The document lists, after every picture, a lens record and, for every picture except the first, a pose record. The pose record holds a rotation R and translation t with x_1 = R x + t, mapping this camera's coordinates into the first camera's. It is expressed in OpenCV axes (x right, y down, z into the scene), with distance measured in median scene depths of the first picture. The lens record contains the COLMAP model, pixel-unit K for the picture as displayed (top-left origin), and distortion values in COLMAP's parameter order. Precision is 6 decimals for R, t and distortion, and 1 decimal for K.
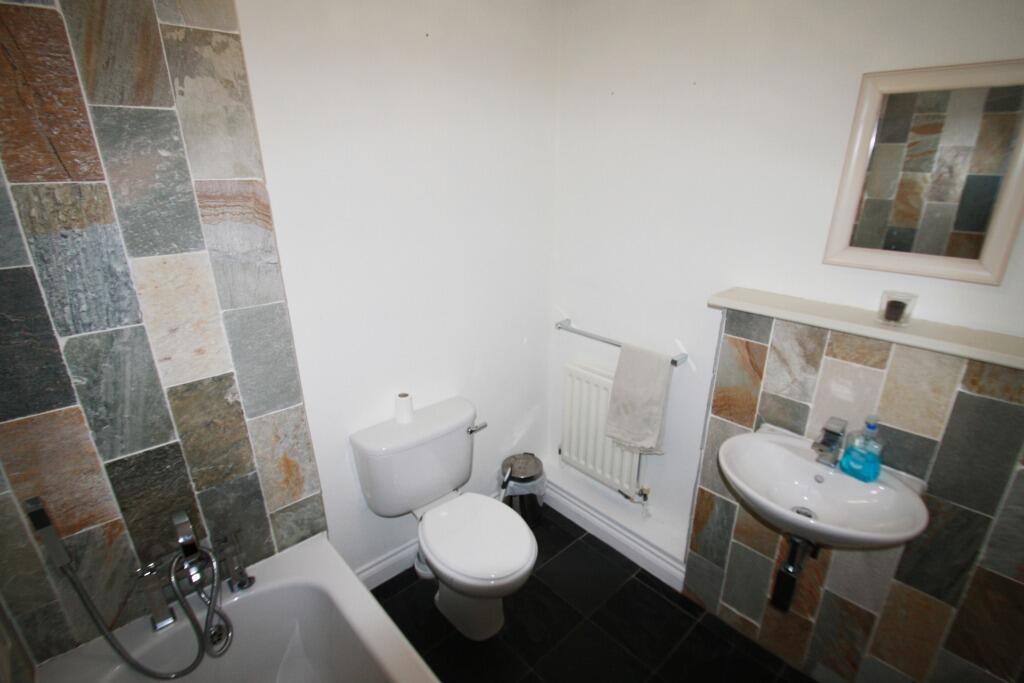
lens RADIAL K [[479.6, 0, 513.4], [0, 479.6, 342.7], [0, 0, 1]] dist [-0.027624, -0.001031]
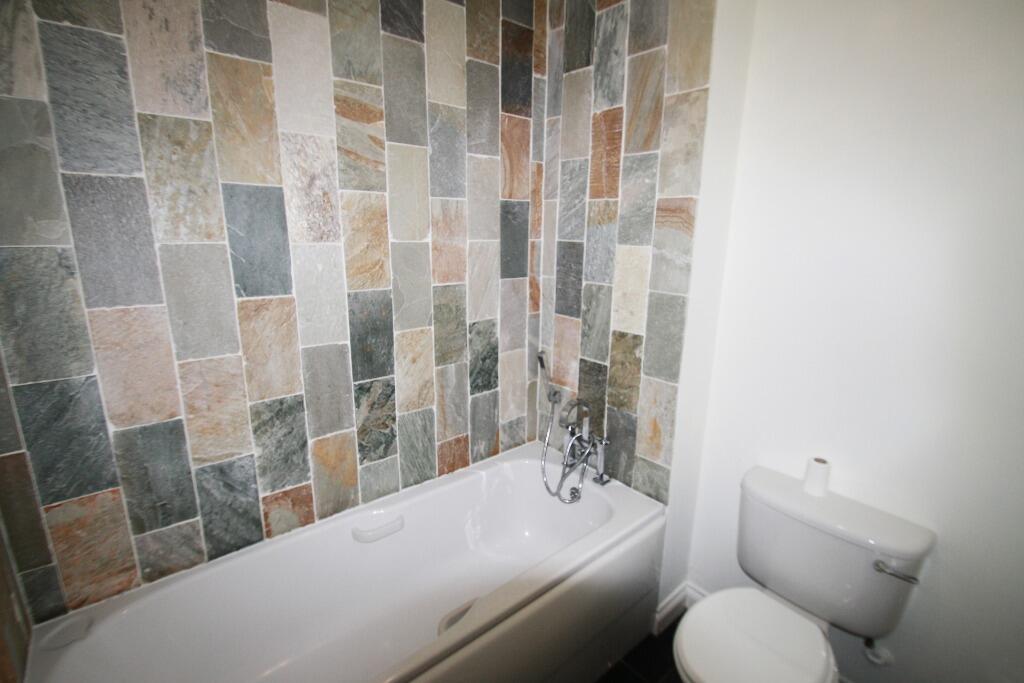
lens RADIAL K [[479.6, 0, 511.7], [0, 479.6, 341.4], [0, 0, 1]] dist [-0.027624, -0.001031]
pose [[-0.060241, 0.229001, -0.971560, 0.823738], [-0.351102, 0.906269, 0.235382, -0.121814], [0.934397, 0.355297, 0.025808, 0.648277]]
